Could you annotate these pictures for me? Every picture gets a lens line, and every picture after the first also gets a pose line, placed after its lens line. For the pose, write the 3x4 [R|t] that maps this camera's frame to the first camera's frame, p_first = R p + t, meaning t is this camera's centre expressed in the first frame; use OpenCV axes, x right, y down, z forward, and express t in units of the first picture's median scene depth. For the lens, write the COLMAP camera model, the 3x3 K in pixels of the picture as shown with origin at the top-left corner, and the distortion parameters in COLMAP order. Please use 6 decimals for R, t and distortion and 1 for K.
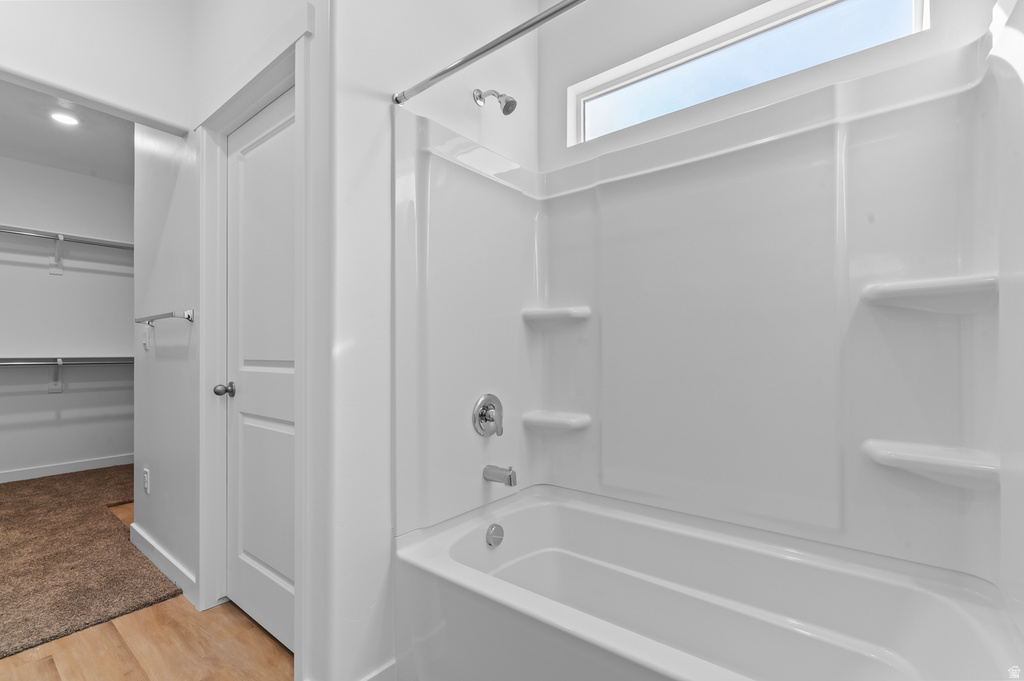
lens RADIAL K [[447.2, 0, 508.2], [0, 447.2, 353.6], [0, 0, 1]] dist [0.002069, -0.000051]
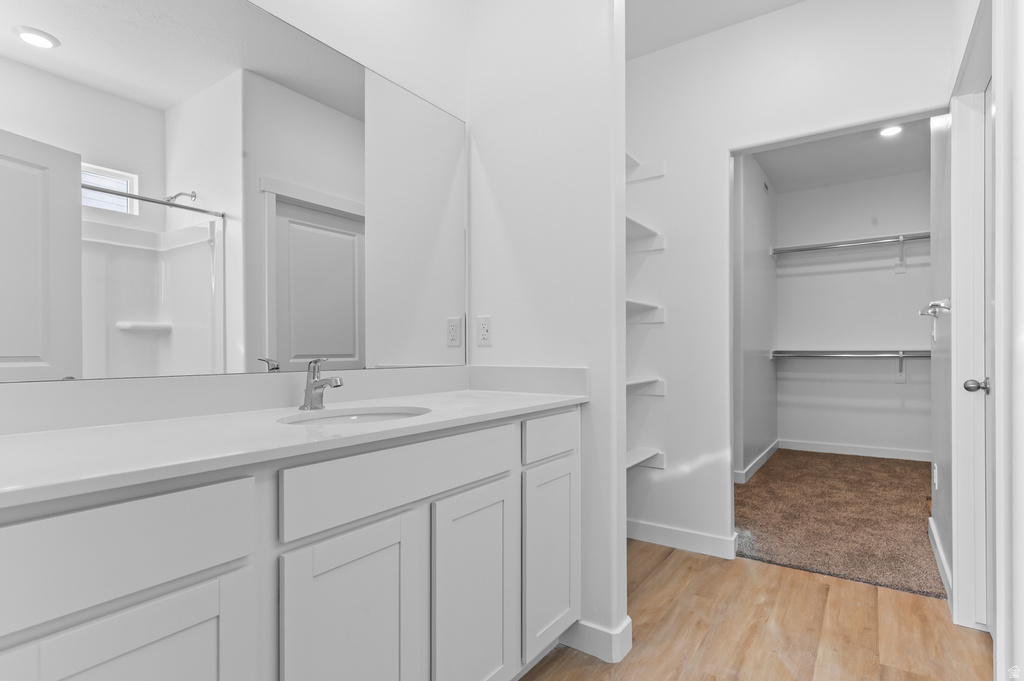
lens RADIAL K [[495.7, 0, 518.1], [0, 495.7, 353.0], [0, 0, 1]] dist [-0.000823, 0.000754]
pose [[0.043473, 0.002947, -0.999050, 0.237301], [0.009433, 0.999950, 0.003360, 0.004091], [0.999010, -0.009570, 0.043443, 0.050005]]
